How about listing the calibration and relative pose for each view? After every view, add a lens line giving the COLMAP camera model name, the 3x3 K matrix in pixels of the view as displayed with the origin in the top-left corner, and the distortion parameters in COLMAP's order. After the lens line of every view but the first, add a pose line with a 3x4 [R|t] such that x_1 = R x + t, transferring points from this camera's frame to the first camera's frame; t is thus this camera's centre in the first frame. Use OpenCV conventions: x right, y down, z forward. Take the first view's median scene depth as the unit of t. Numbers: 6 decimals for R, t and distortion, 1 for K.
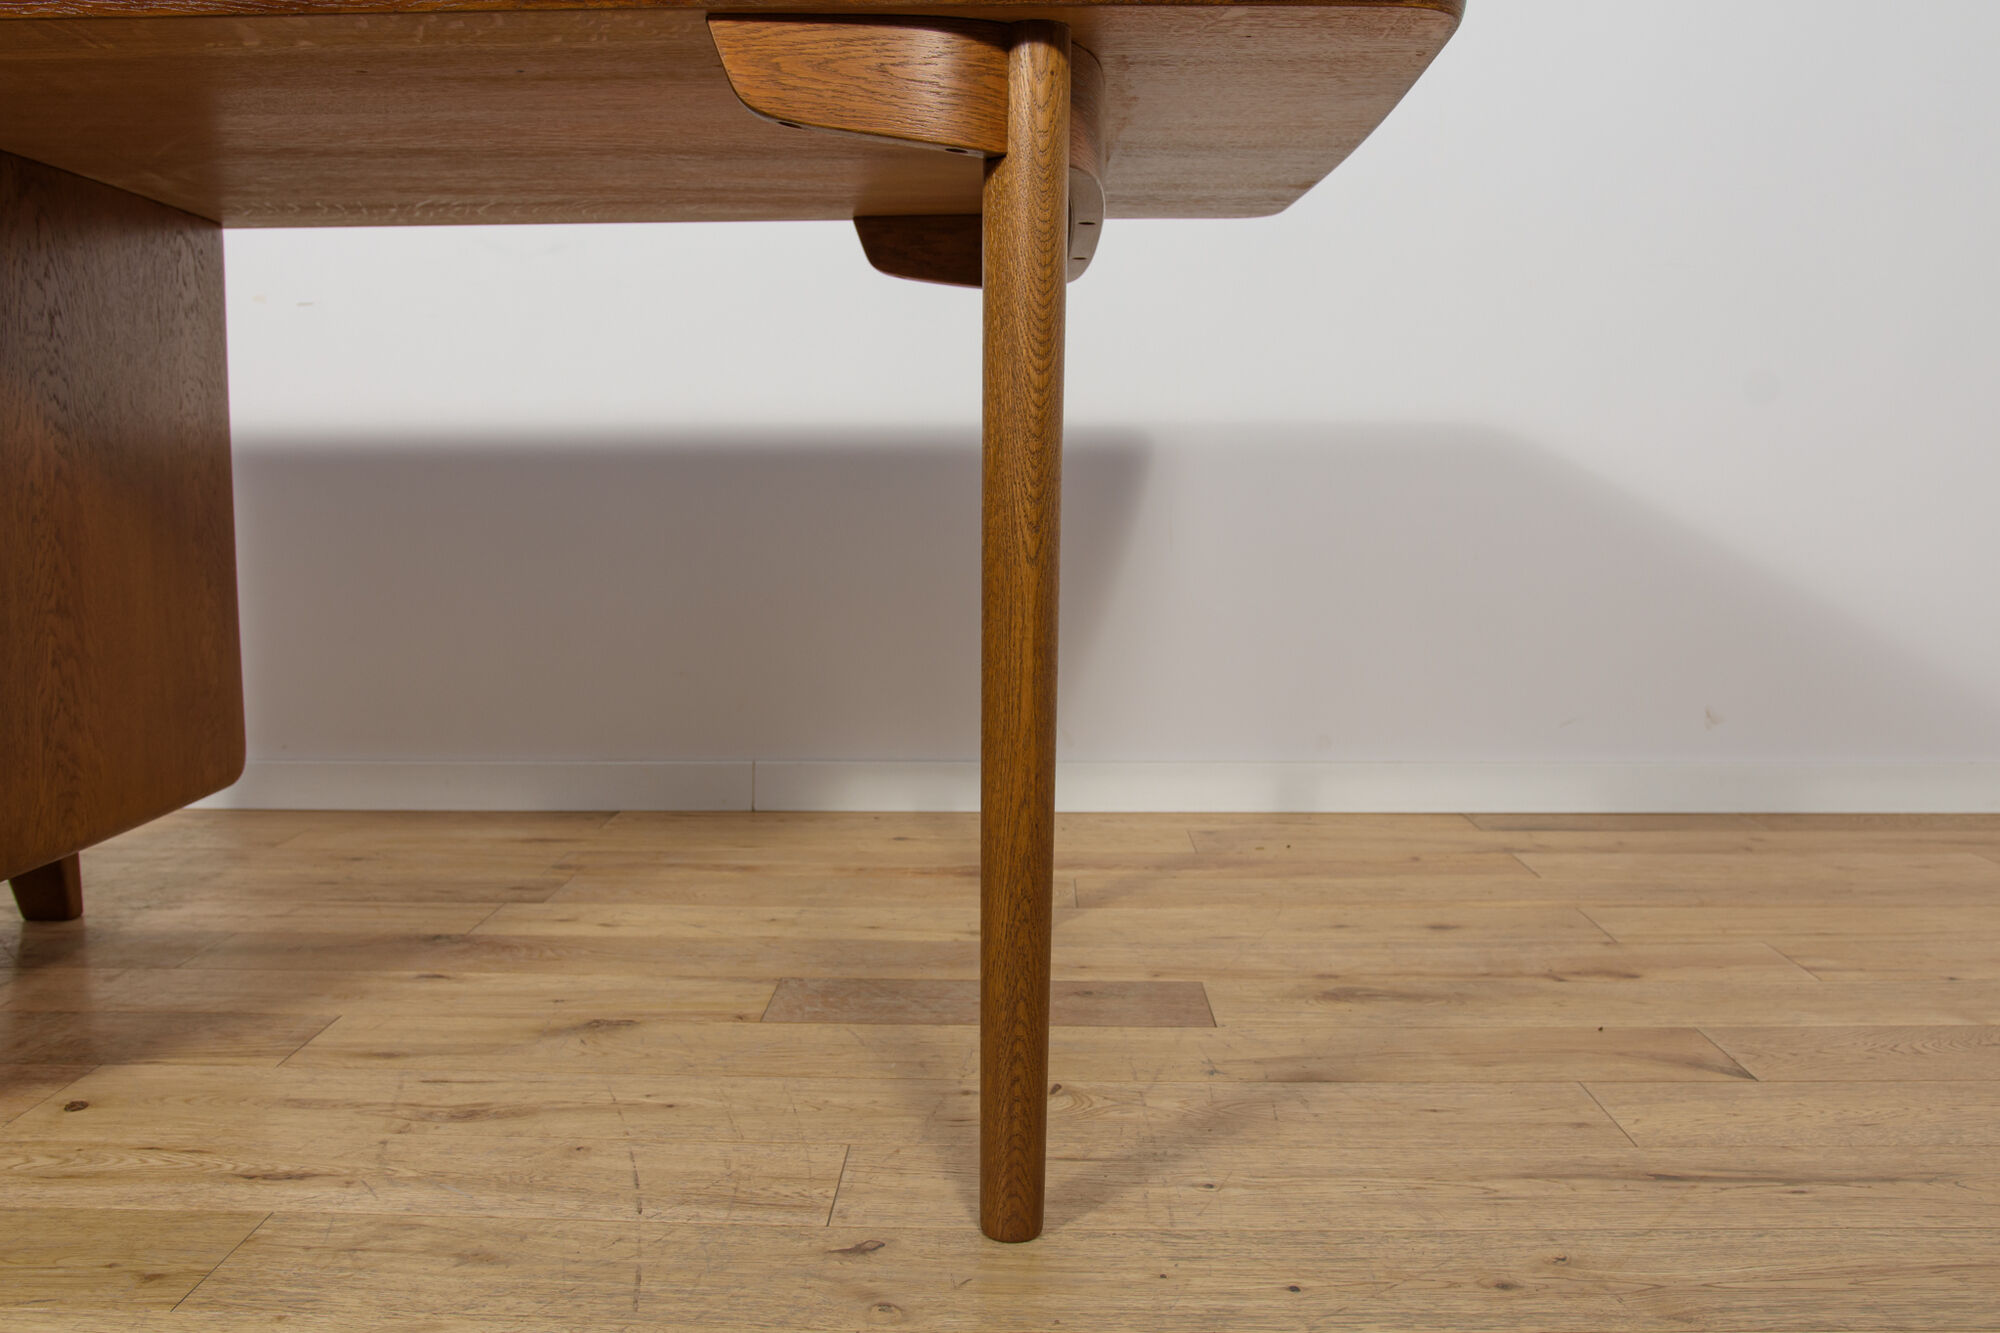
lens RADIAL K [[1651.0, 0, 1000.7], [0, 1651.0, 647.7], [0, 0, 1]] dist [-0.083284, 0.063583]
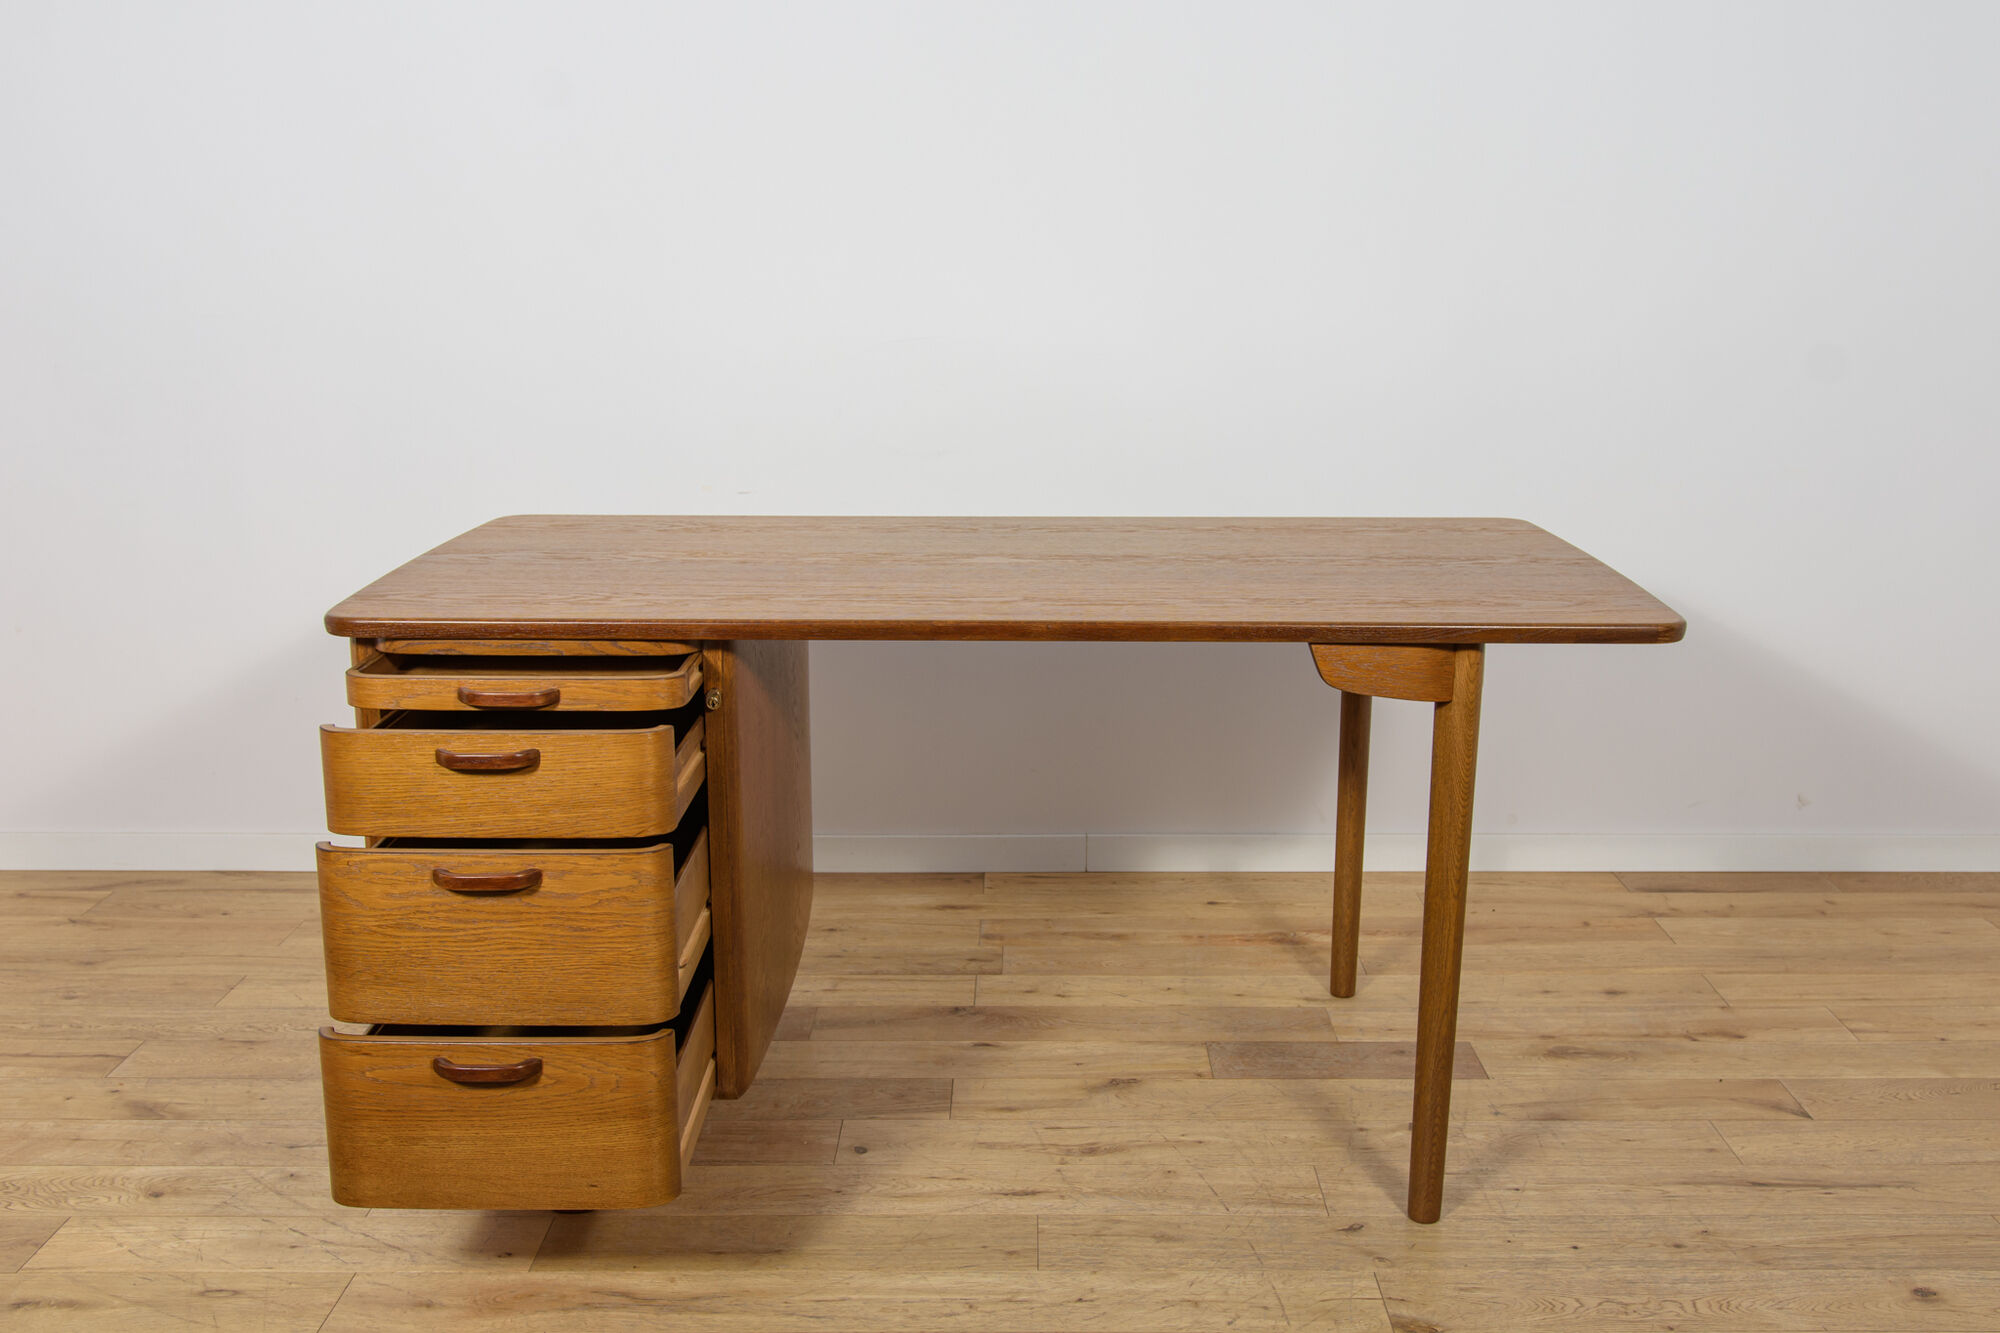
lens RADIAL K [[1928.2, 0, 1044.1], [0, 1928.2, 643.1], [0, 0, 1]] dist [-0.050804, 0.090134]
pose [[0.999639, -0.001994, 0.026793, -0.362786], [-0.000974, 0.993894, 0.110337, -0.412828], [-0.026850, -0.110324, 0.993533, -0.850107]]
